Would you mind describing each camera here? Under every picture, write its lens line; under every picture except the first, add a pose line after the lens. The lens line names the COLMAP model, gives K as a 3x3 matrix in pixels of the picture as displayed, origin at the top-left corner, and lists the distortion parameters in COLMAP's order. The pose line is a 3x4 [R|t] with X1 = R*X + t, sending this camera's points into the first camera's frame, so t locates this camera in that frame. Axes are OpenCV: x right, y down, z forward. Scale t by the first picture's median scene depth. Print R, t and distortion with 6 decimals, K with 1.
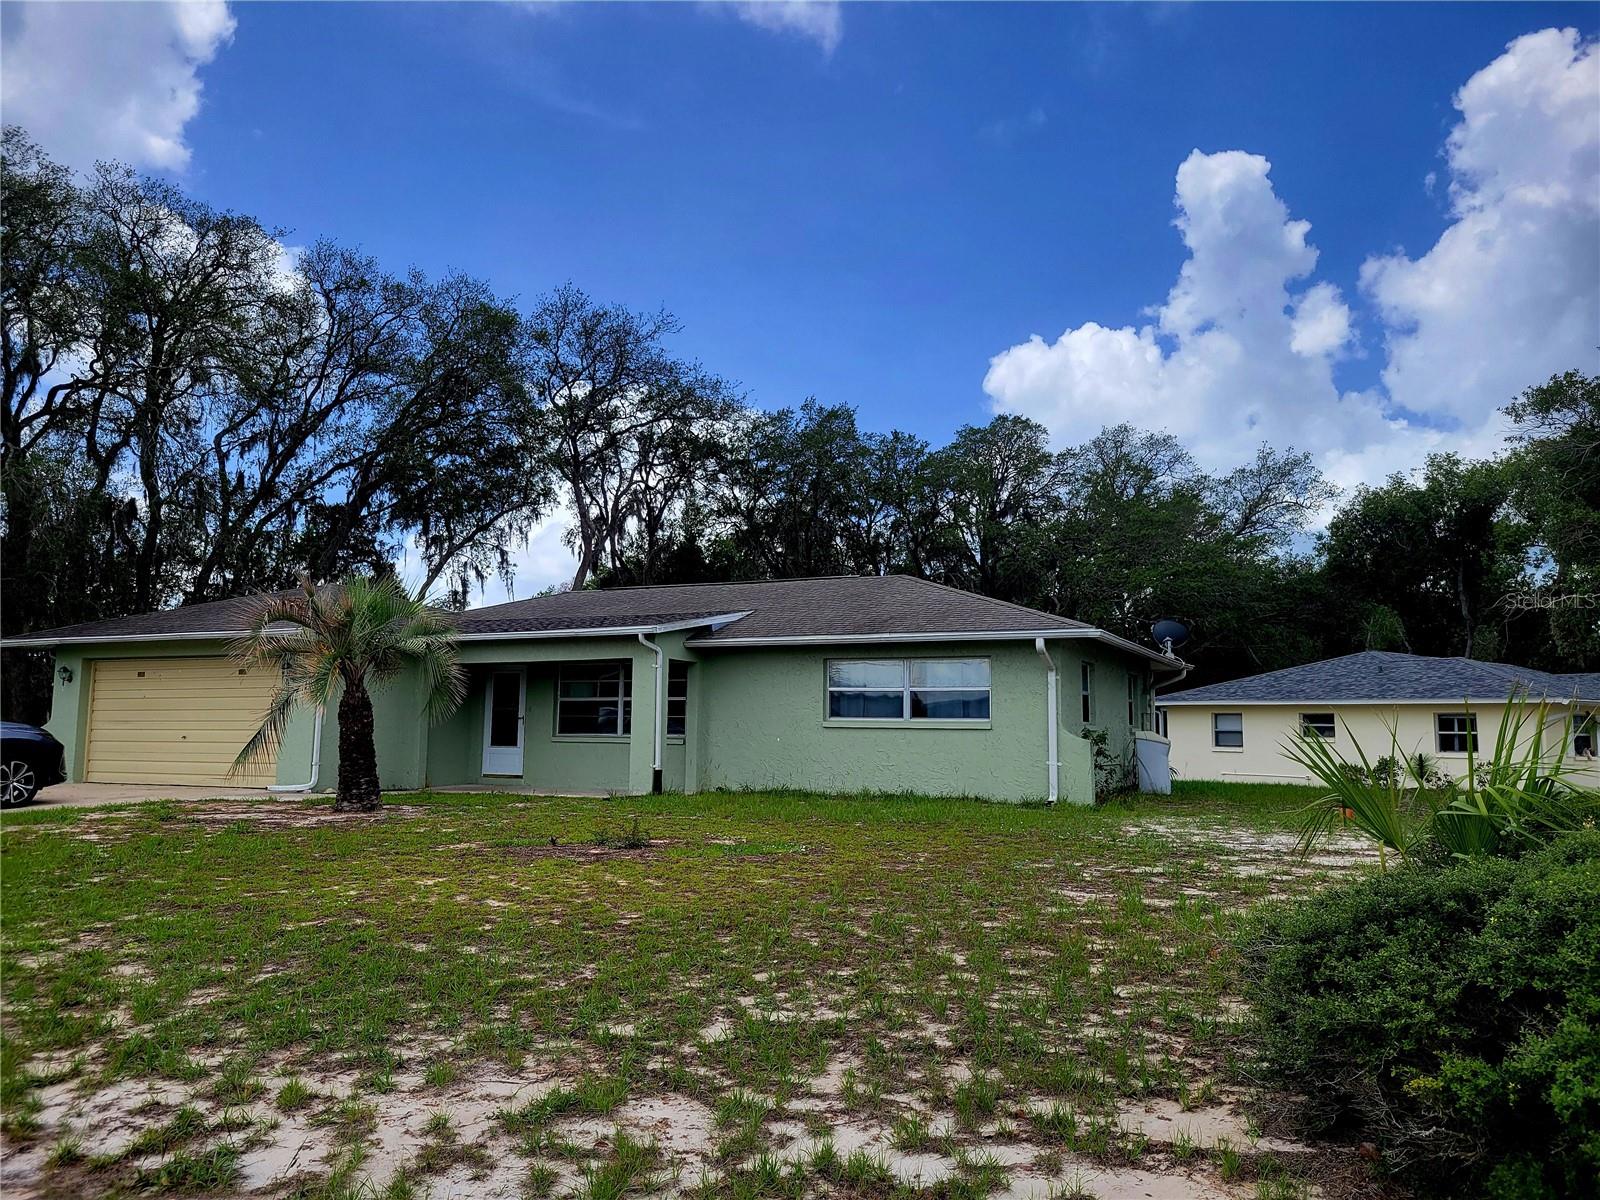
lens RADIAL K [[1153.5, 0, 800.0], [0, 1153.5, 600.0], [0, 0, 1]] dist [0.007878, 0.001396]
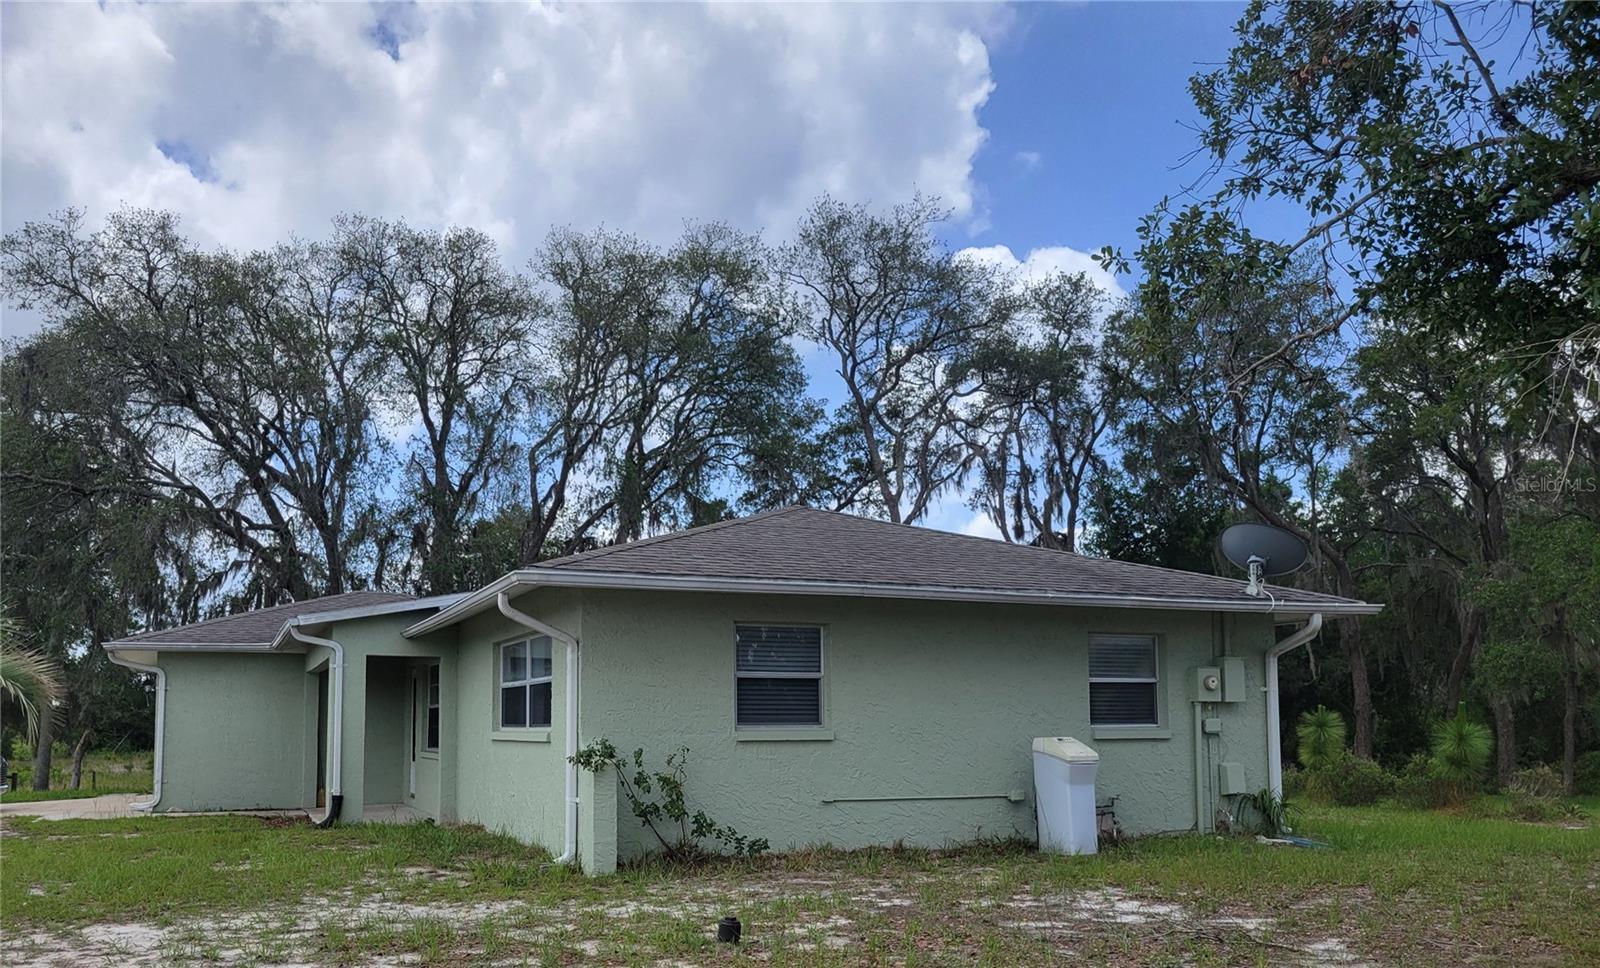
lens RADIAL K [[1167.7, 0, 800.0], [0, 1167.7, 484.0], [0, 0, 1]] dist [0.000075, 0.000122]
pose [[0.704654, -0.149551, -0.693612, 0.651152], [0.091843, 0.988536, -0.119835, 0.055833], [0.703582, 0.020739, 0.710311, 0.594542]]
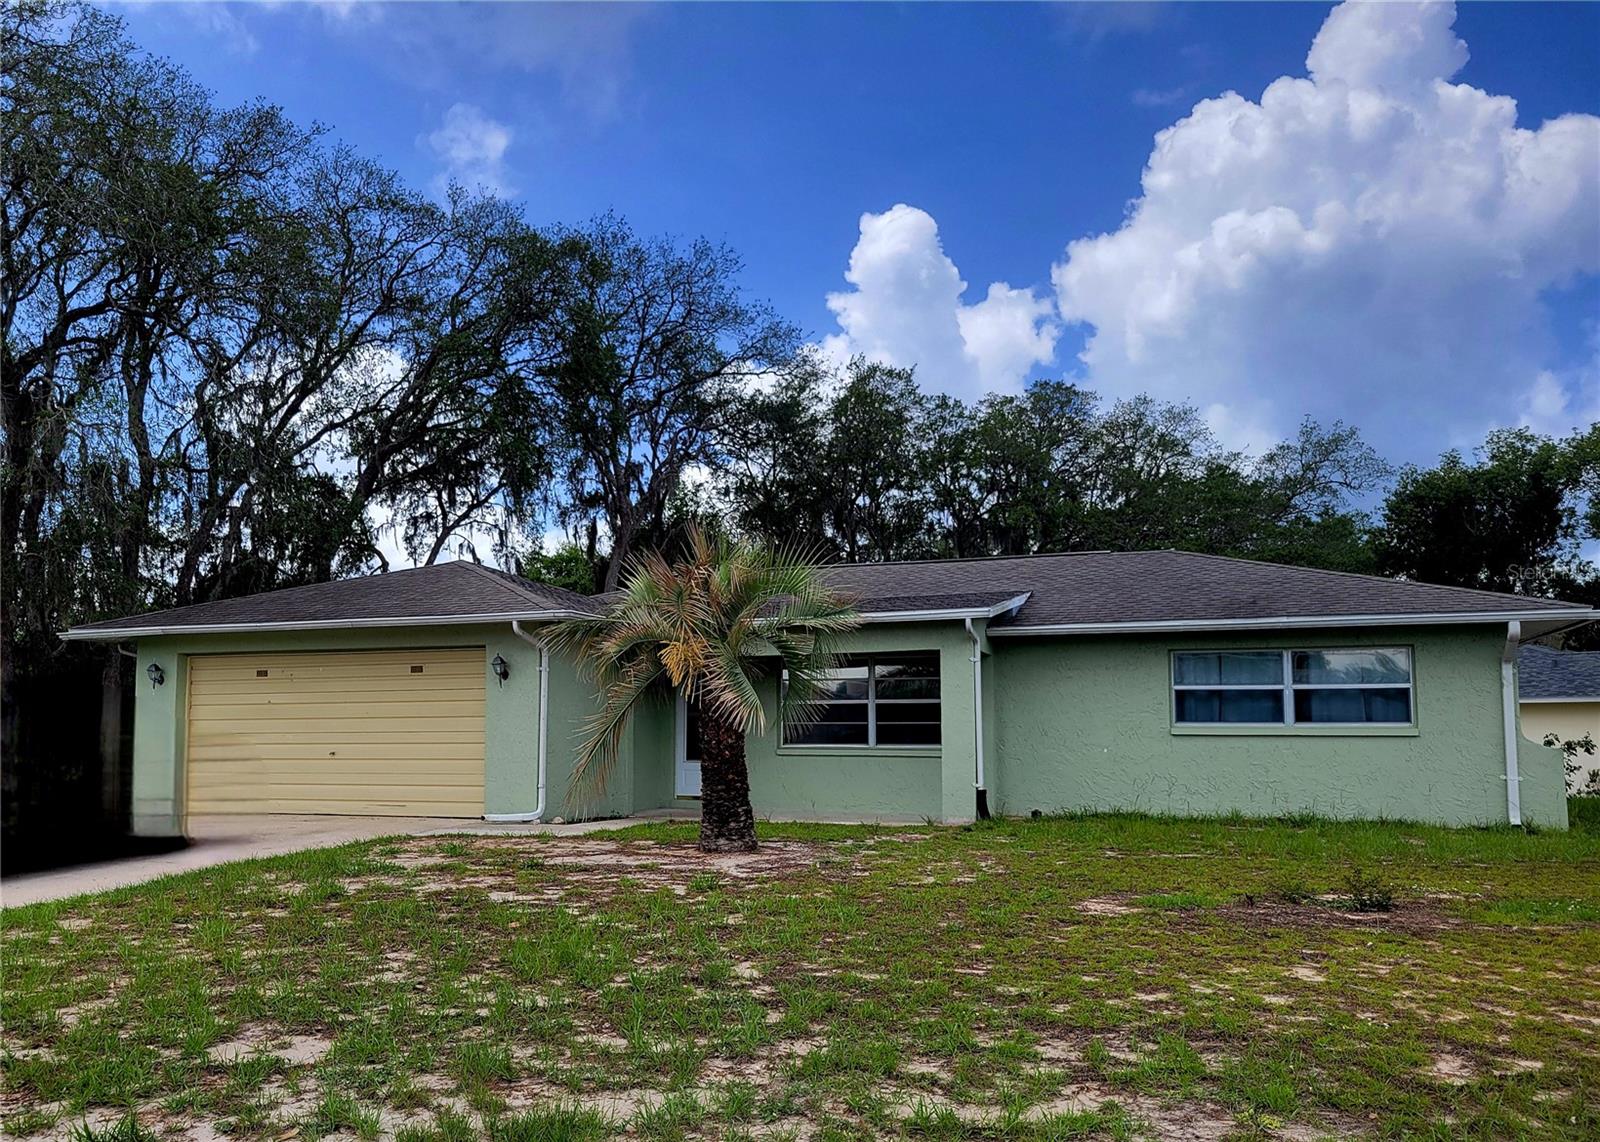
lens RADIAL K [[1249.3, 0, 741.5], [0, 1249.3, 643.0], [0, 0, 1]] dist [0.004939, 0.004430]
pose [[0.997982, -0.002738, 0.063436, -0.332010], [0.000390, 0.999315, 0.037002, 0.013953], [-0.063493, -0.036902, 0.997300, 0.152362]]
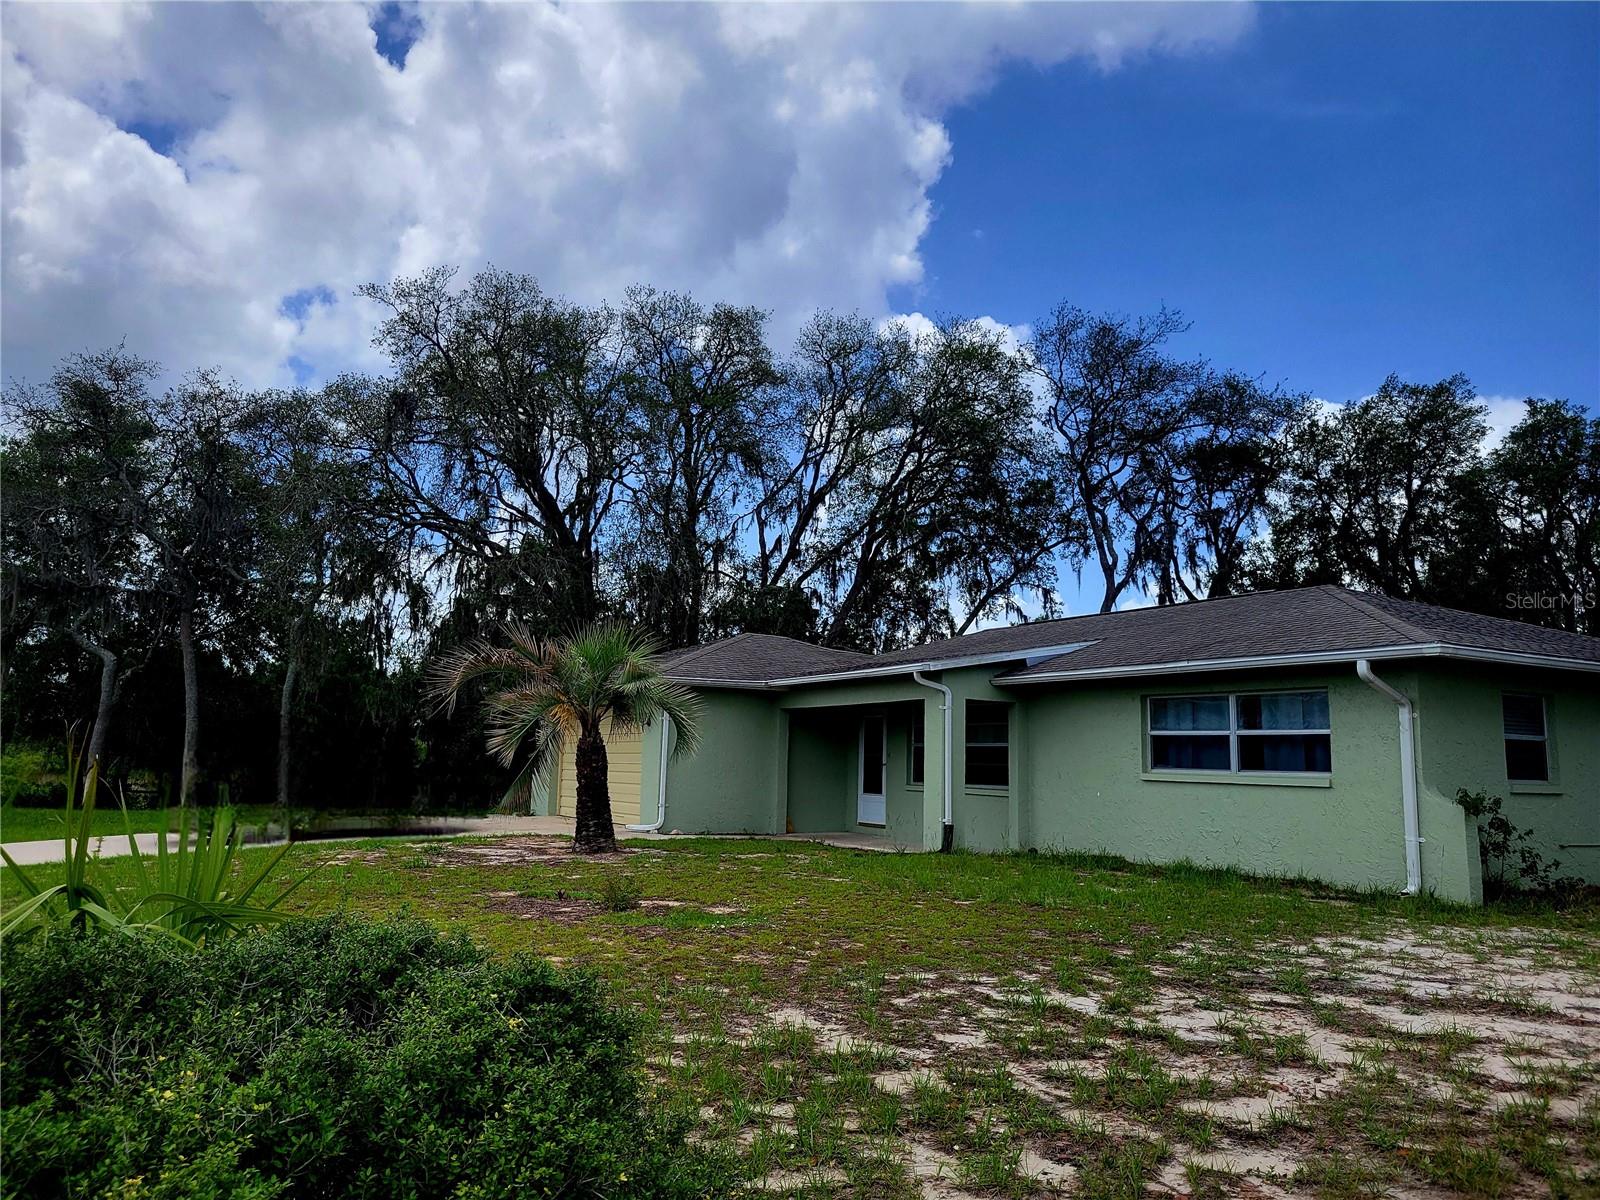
lens RADIAL K [[1153.5, 0, 800.0], [0, 1153.5, 600.0], [0, 0, 1]] dist [0.007878, 0.001396]
pose [[0.826542, -0.068731, -0.558664, 0.281855], [0.047857, 0.997504, -0.051916, 0.014614], [0.560838, 0.016174, 0.827768, 0.190958]]
